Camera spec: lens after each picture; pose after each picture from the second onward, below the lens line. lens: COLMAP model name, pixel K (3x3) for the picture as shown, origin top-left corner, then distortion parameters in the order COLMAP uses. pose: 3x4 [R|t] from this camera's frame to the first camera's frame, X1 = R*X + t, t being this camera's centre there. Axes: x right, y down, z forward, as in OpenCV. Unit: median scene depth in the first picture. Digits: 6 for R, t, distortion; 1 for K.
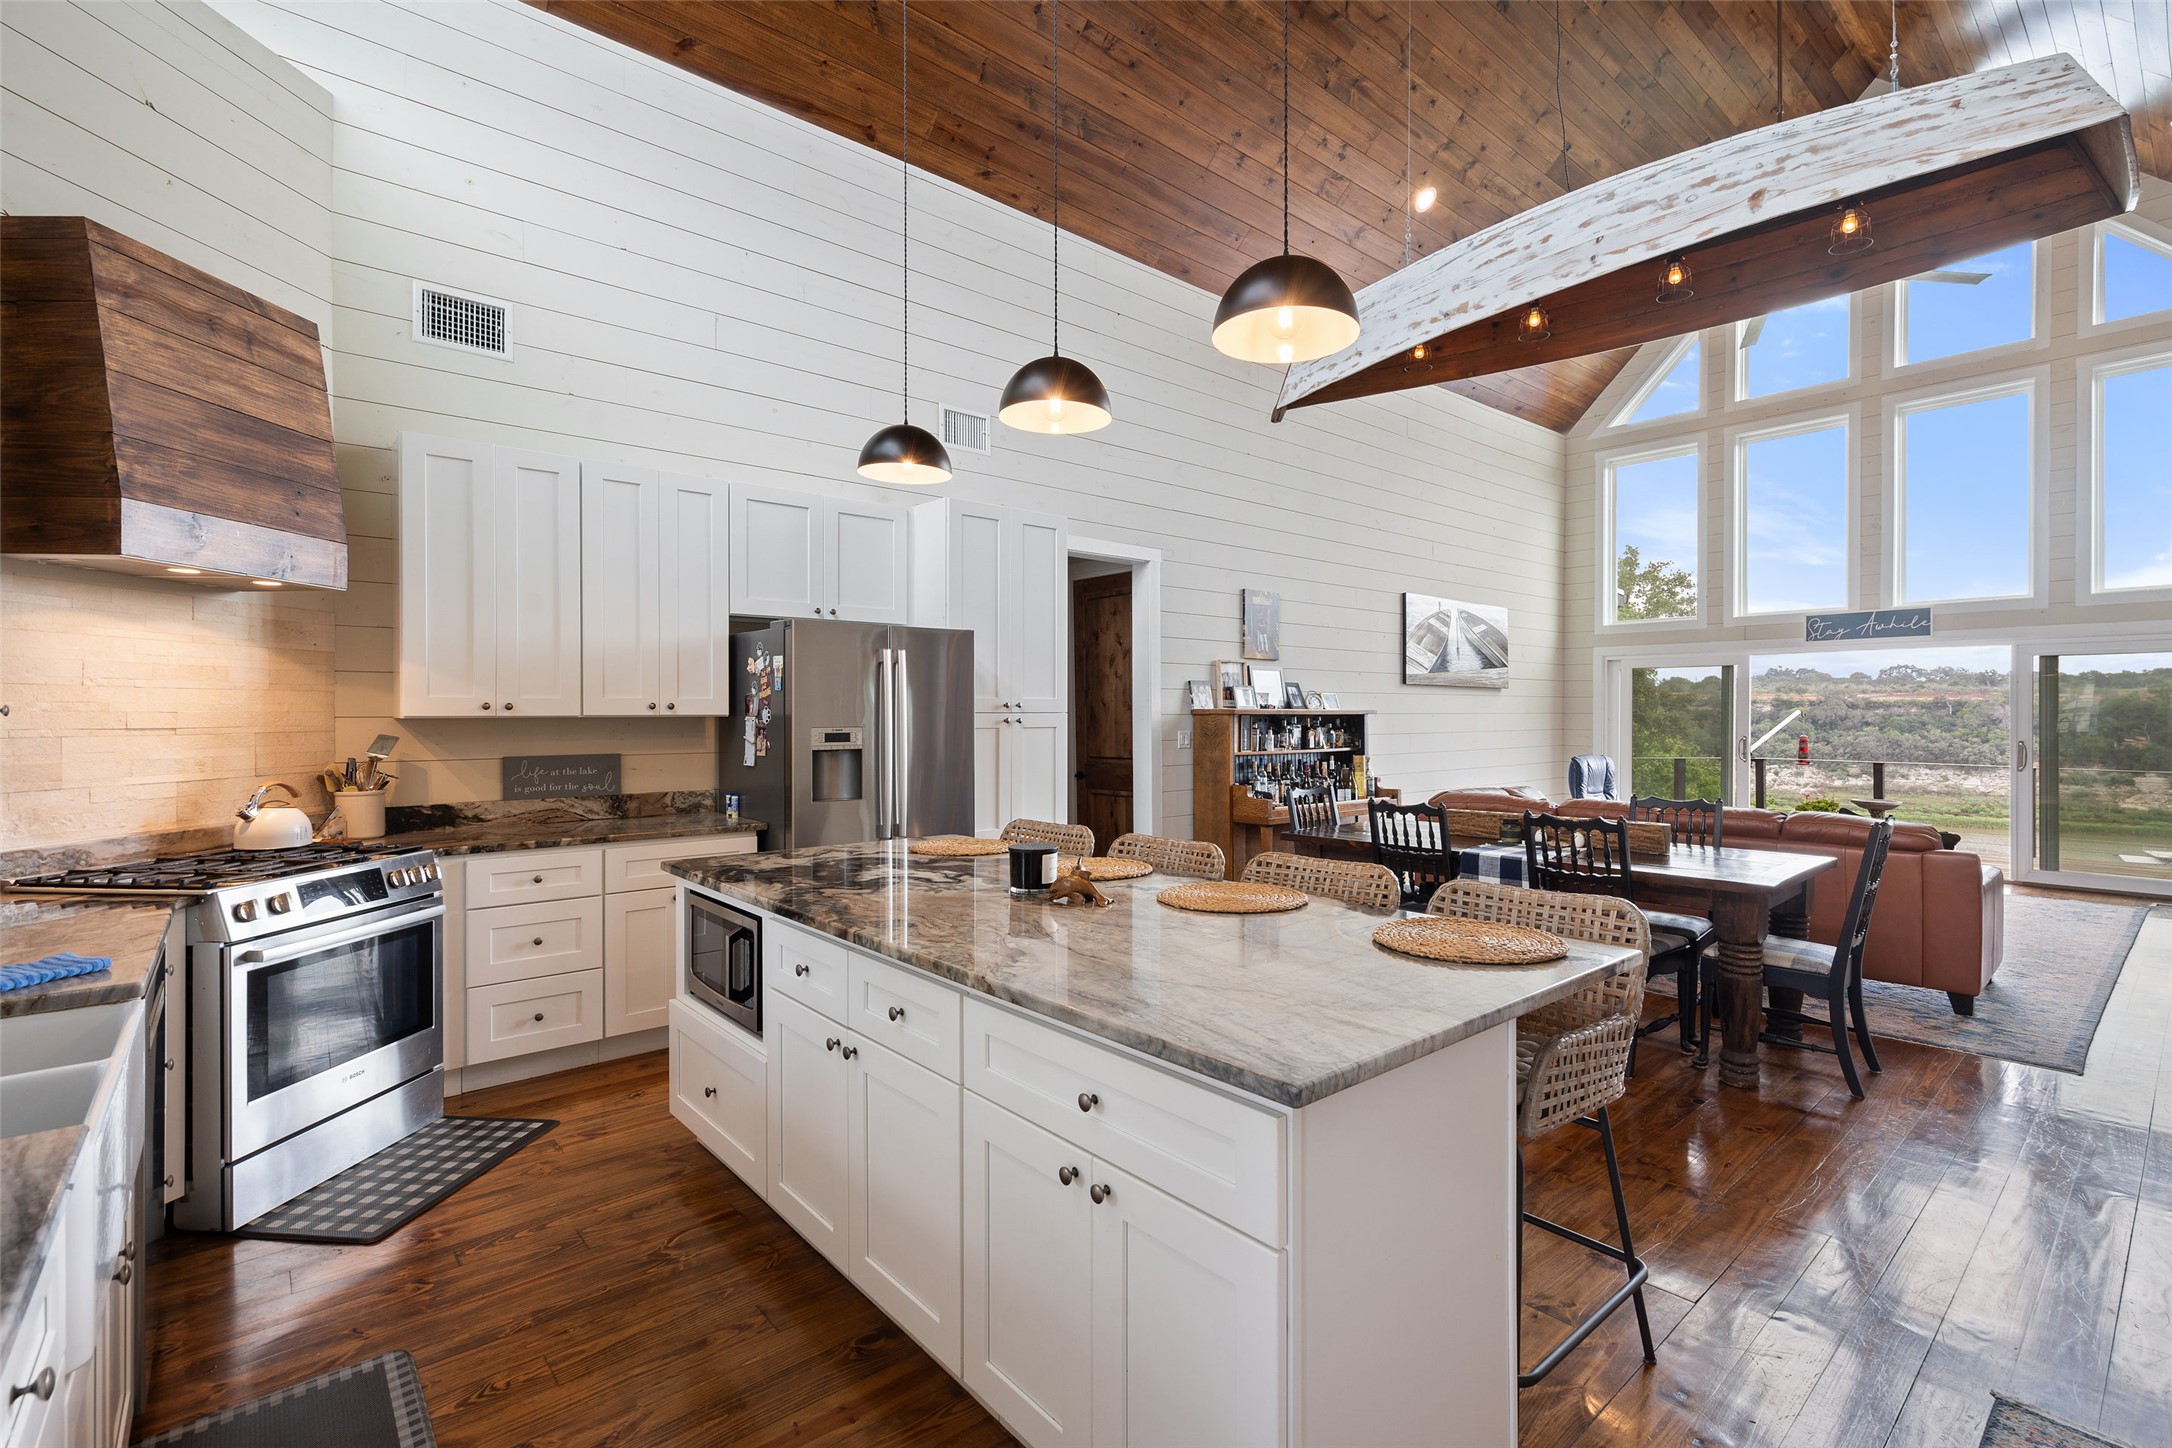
lens RADIAL K [[998.7, 0, 1086.2], [0, 998.7, 703.5], [0, 0, 1]] dist [-0.004193, 0.000741]
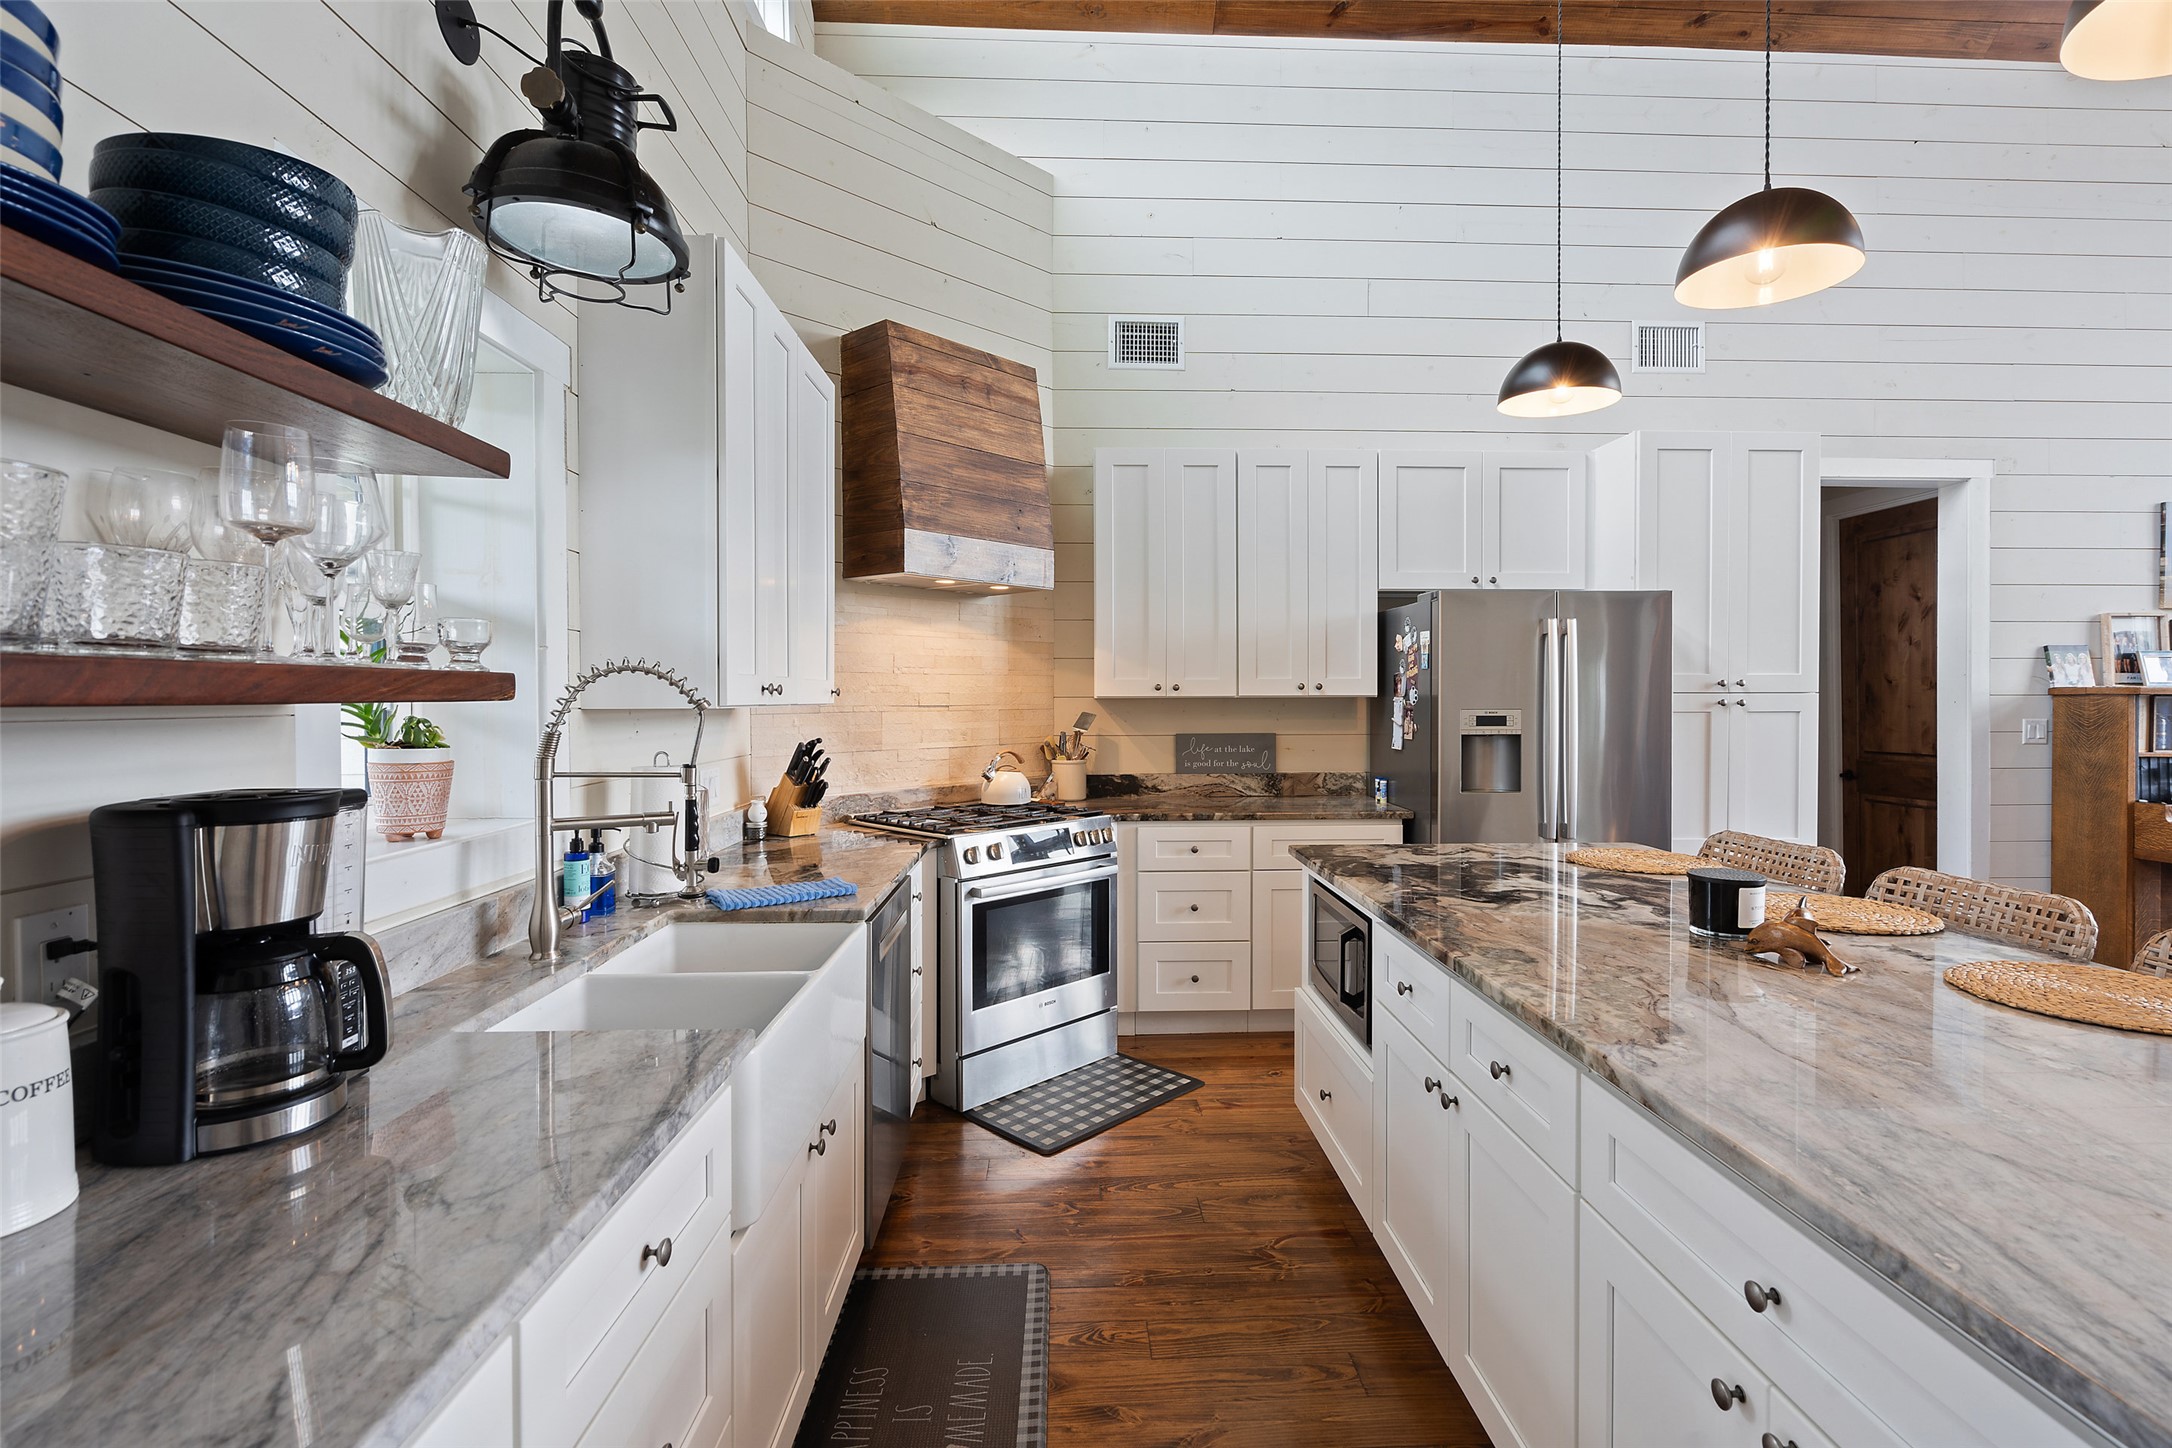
lens RADIAL K [[998.7, 0, 1086.2], [0, 998.7, 703.5], [0, 0, 1]] dist [-0.004193, 0.000741]
pose [[0.782265, 0.004901, -0.622927, 0.026540], [0.006927, 0.999839, 0.016565, 0.001776], [0.622908, -0.017274, 0.782105, 0.105621]]
